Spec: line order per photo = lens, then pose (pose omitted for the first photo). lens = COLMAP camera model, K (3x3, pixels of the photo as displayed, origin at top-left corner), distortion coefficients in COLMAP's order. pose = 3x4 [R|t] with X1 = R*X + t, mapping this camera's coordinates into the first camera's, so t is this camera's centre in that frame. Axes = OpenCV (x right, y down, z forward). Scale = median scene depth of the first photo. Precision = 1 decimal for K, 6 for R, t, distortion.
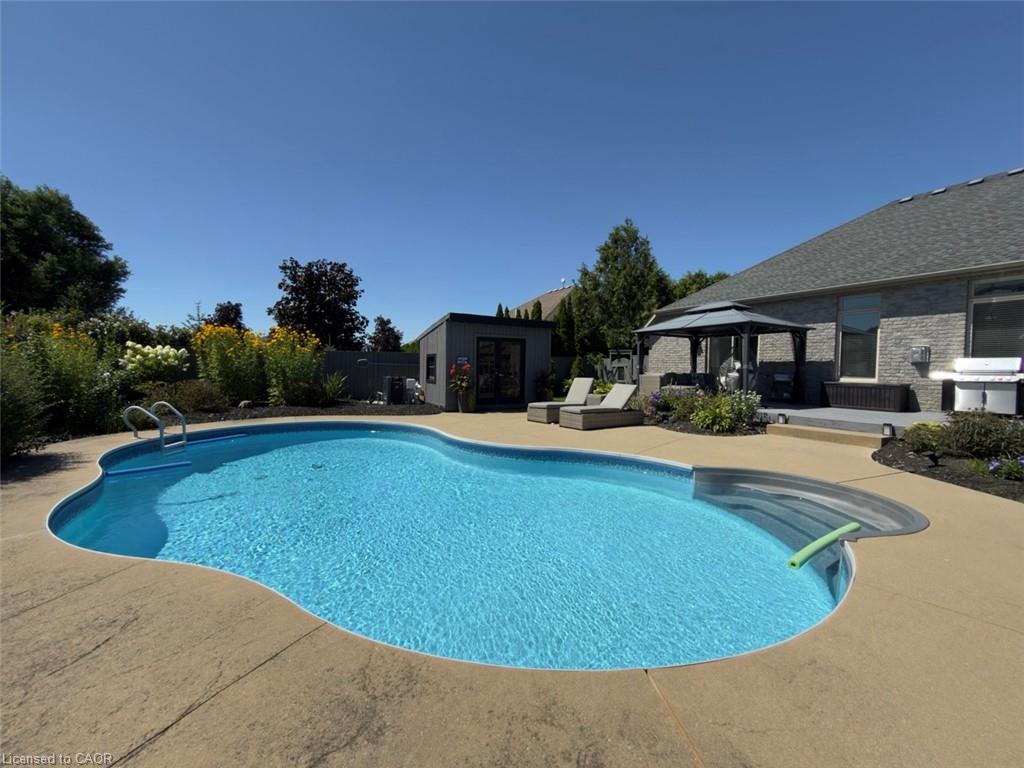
lens RADIAL K [[407.3, 0, 511.5], [0, 407.3, 390.7], [0, 0, 1]] dist [-0.000657, -0.000044]
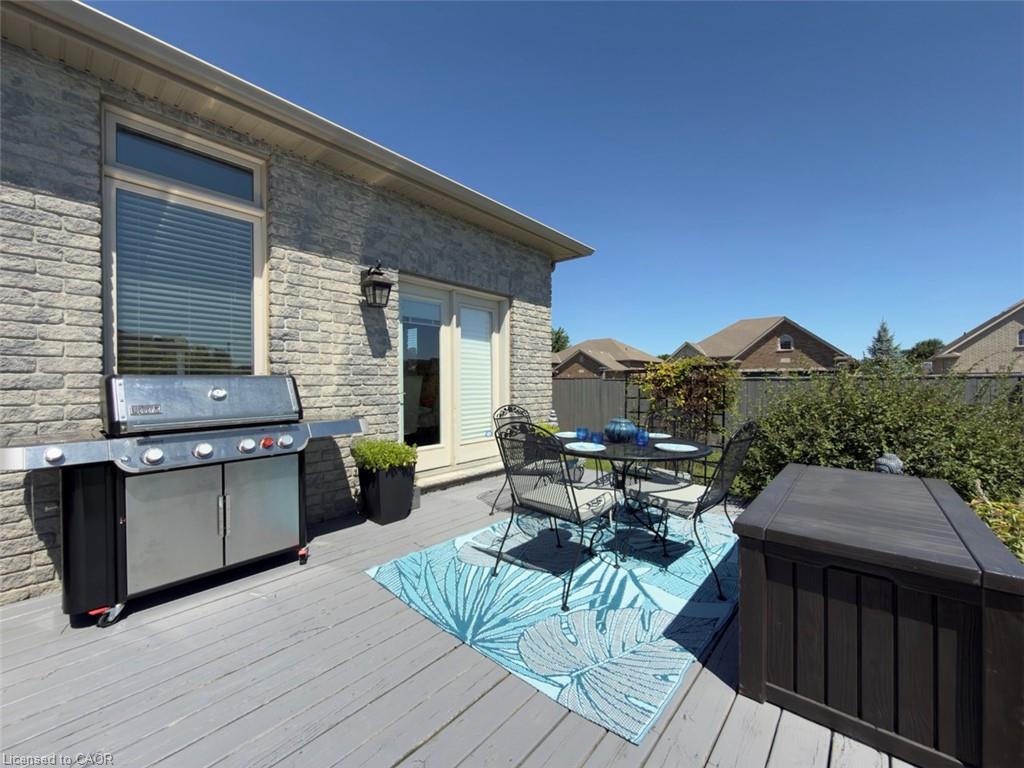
lens RADIAL K [[410.8, 0, 512.0], [0, 410.8, 384.0], [0, 0, 1]] dist [0.000749, 0.000037]
pose [[-0.272892, -0.013892, 0.961944, 0.605363], [0.052002, 0.998221, 0.029168, -0.052697], [-0.960638, 0.057982, -0.271685, 0.638459]]
